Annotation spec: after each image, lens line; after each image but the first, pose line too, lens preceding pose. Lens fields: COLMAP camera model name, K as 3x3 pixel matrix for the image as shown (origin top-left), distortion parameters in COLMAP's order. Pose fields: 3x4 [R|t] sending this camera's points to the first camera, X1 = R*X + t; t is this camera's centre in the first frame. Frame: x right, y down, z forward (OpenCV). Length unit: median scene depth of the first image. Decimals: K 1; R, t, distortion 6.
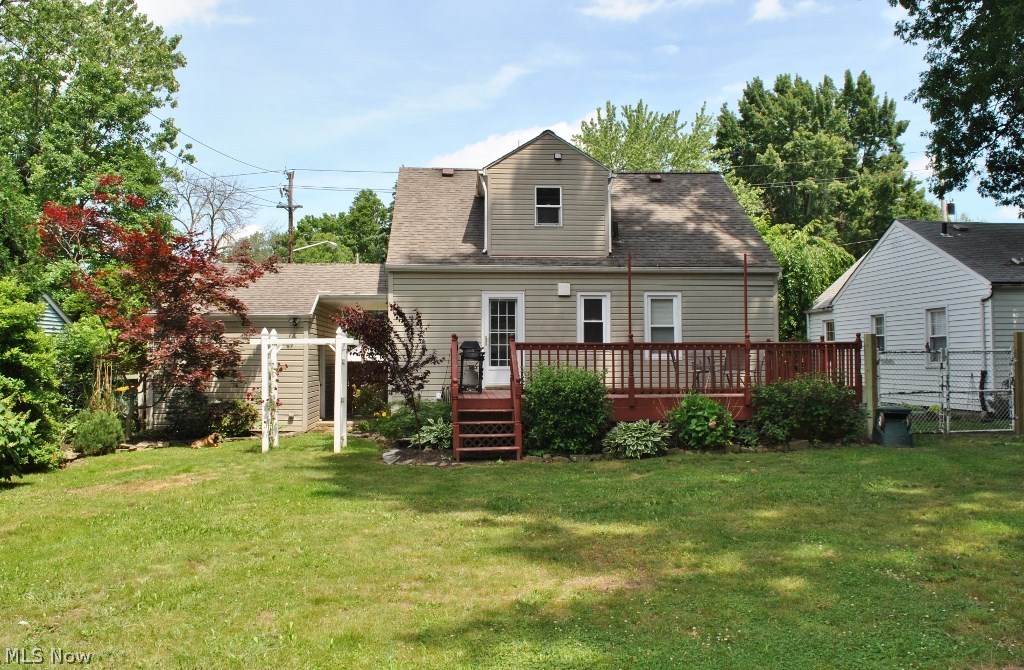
lens RADIAL K [[853.2, 0, 512.4], [0, 853.2, 334.2], [0, 0, 1]] dist [-0.004018, -0.001821]
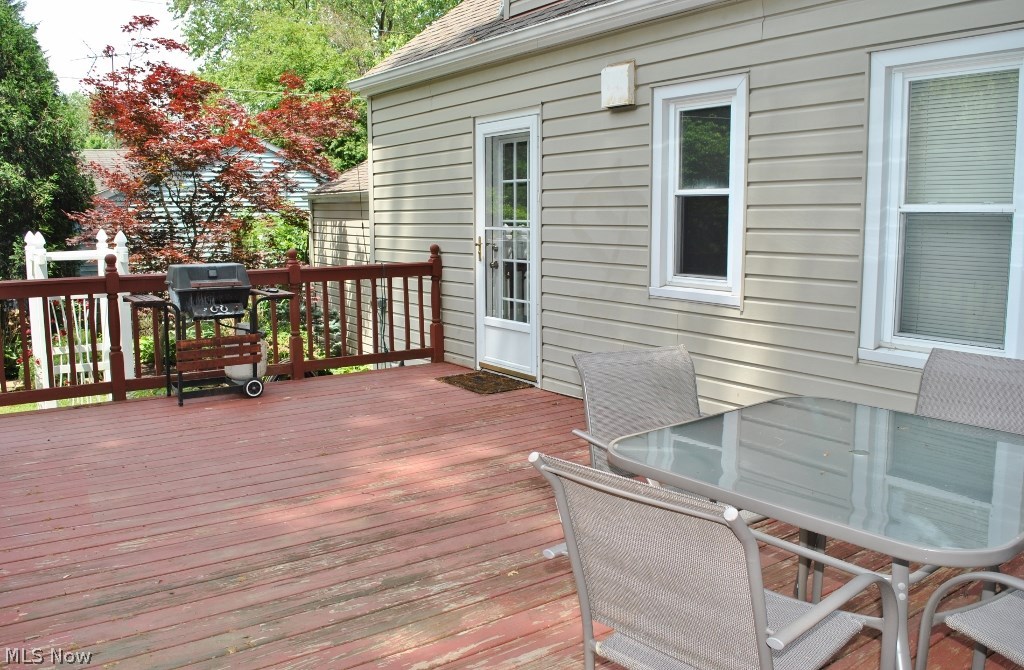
lens RADIAL K [[853.2, 0, 511.4], [0, 853.2, 333.4], [0, 0, 1]] dist [-0.004018, -0.001821]
pose [[0.482379, 0.124587, -0.867057, 0.313239], [0.031134, 0.986770, 0.159110, -0.015693], [0.875409, -0.103746, 0.472118, 0.813892]]
